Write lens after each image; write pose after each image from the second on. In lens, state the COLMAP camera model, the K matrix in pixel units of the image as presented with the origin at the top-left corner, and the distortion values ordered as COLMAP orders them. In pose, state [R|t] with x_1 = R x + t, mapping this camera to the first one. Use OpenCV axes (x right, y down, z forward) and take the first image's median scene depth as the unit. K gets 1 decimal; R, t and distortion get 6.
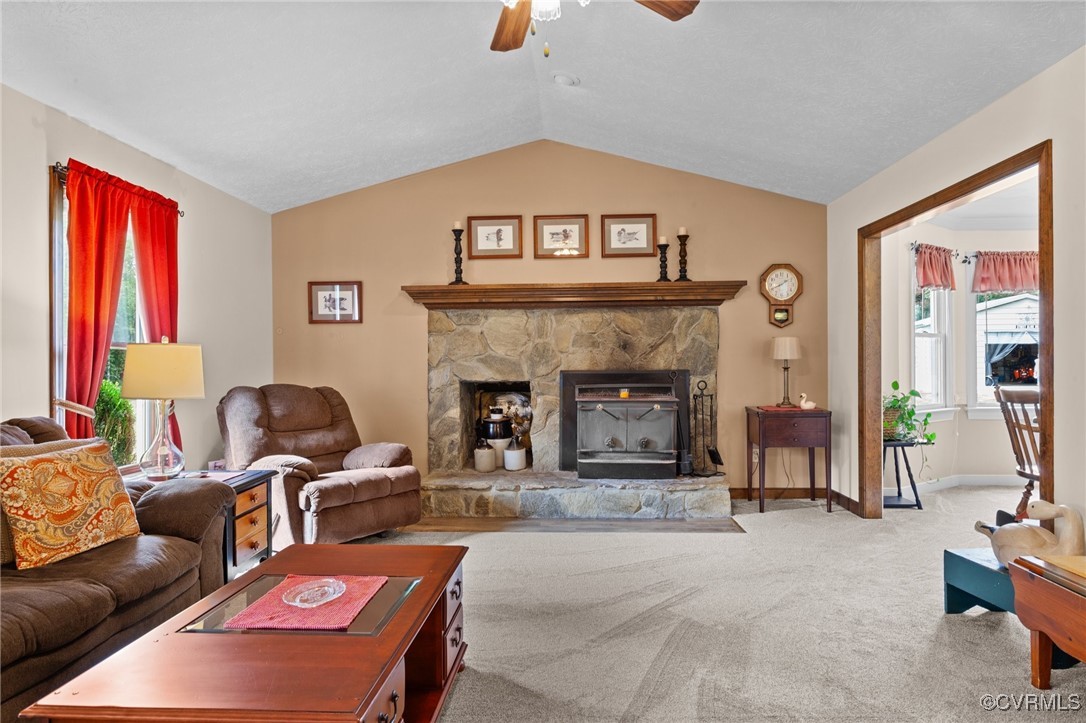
lens RADIAL K [[676.6, 0, 541.1], [0, 676.6, 362.4], [0, 0, 1]] dist [-0.012826, 0.008465]
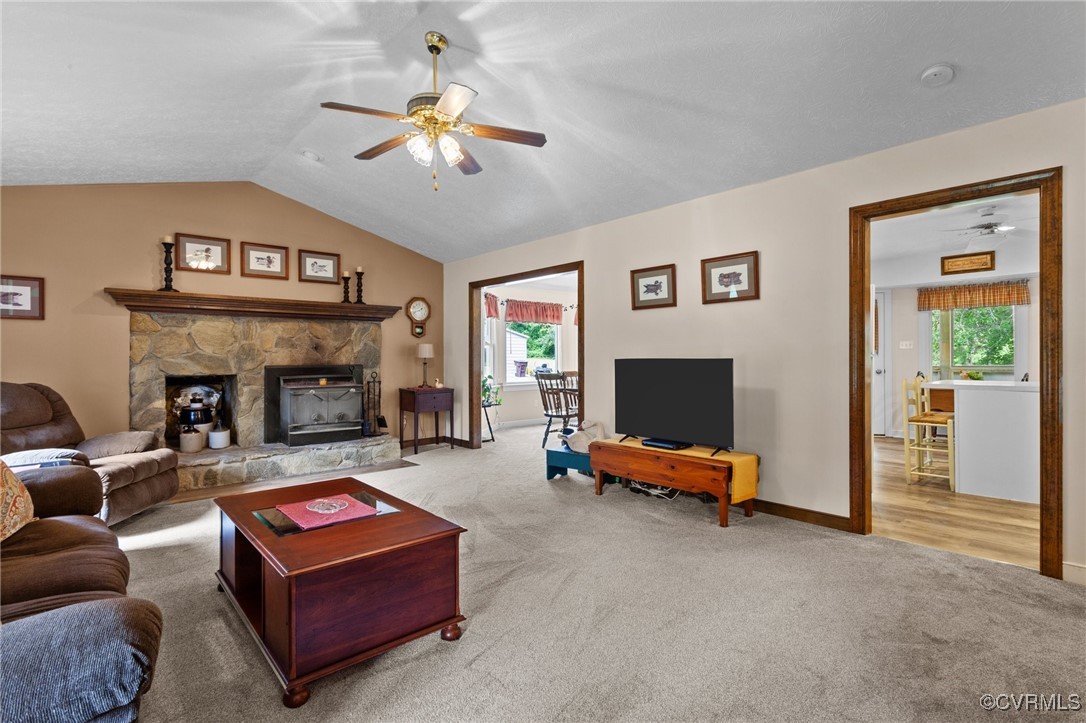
lens RADIAL K [[519.4, 0, 549.0], [0, 519.4, 357.6], [0, 0, 1]] dist [-0.002008, 0.000410]
pose [[0.706044, 0.003938, 0.708157, -0.293209], [-0.000283, 0.999986, -0.005279, 0.001561], [-0.708168, 0.003526, 0.706035, -0.076743]]
